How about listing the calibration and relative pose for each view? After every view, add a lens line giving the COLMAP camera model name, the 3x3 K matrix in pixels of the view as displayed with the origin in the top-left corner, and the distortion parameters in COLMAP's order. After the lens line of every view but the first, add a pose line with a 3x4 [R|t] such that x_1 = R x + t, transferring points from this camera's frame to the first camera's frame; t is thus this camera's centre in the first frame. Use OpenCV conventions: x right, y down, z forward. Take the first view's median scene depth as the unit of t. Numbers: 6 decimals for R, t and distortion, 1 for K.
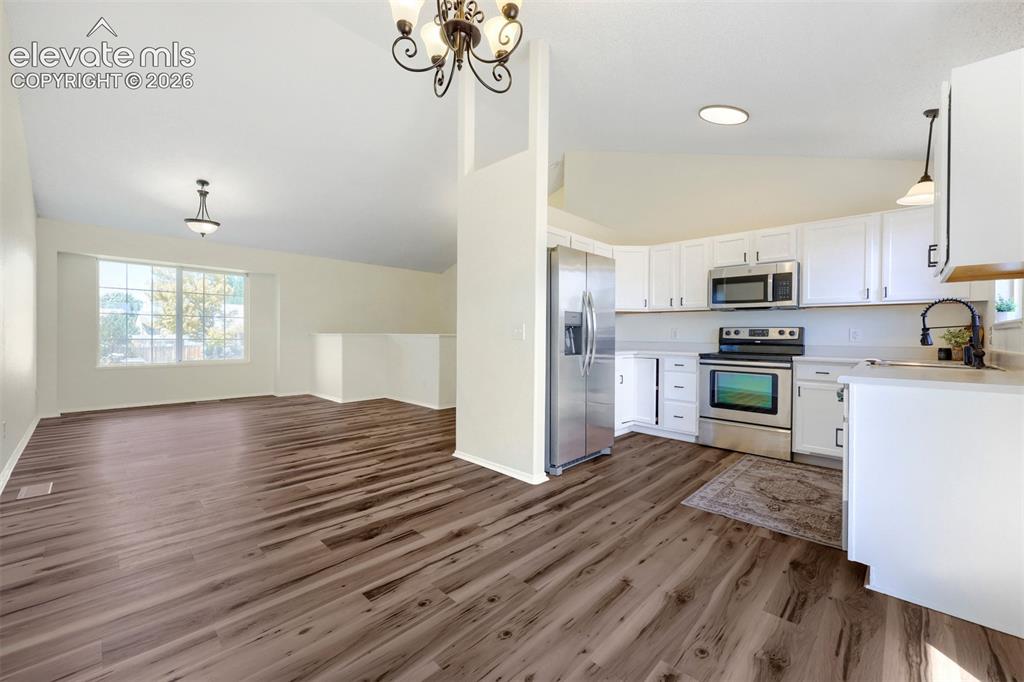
lens RADIAL K [[408.8, 0, 516.9], [0, 408.8, 333.3], [0, 0, 1]] dist [0.004053, -0.000061]
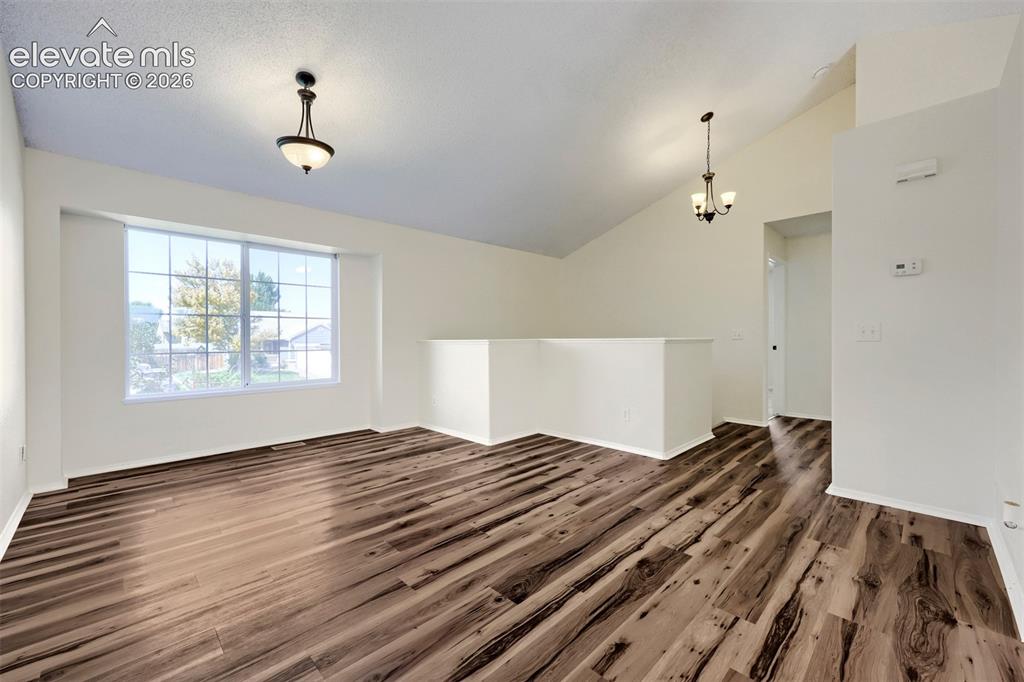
lens RADIAL K [[408.8, 0, 521.5], [0, 408.8, 335.8], [0, 0, 1]] dist [0.004053, -0.000061]
pose [[0.999670, -0.014213, -0.021398, -0.431083], [0.014167, 0.999897, -0.002287, -0.002762], [0.021428, 0.001983, 0.999768, 0.410392]]
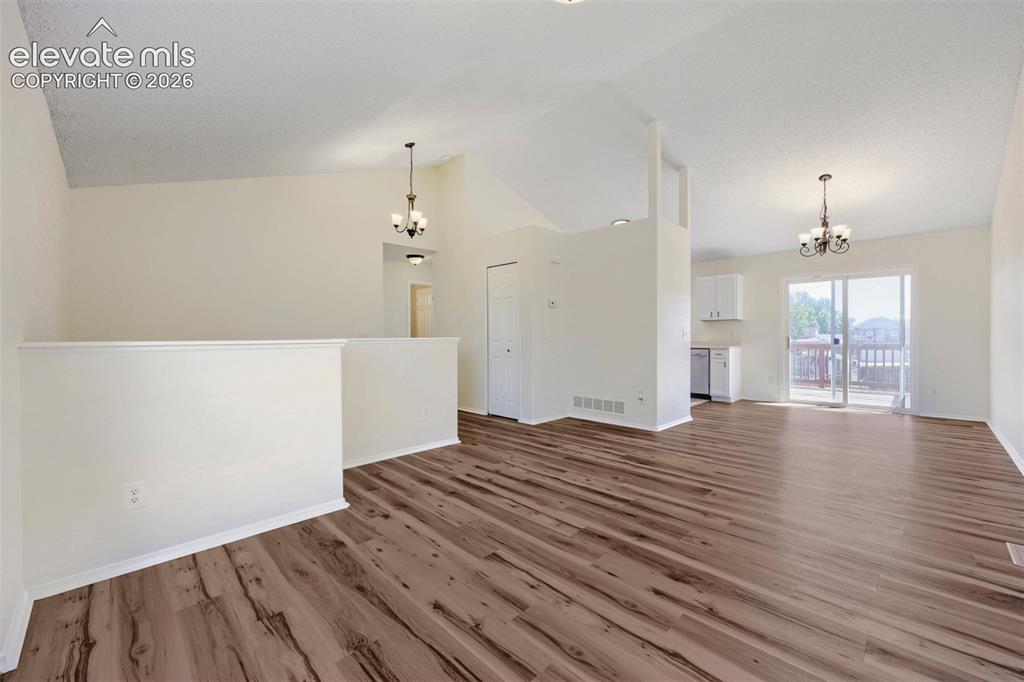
lens RADIAL K [[408.8, 0, 545.4], [0, 408.8, 329.9], [0, 0, 1]] dist [0.004053, -0.000061]
pose [[-0.012504, 0.012026, 0.999849, -0.938688], [0.002506, 0.999925, -0.011996, 0.007923], [-0.999919, 0.002356, -0.012533, 0.924048]]
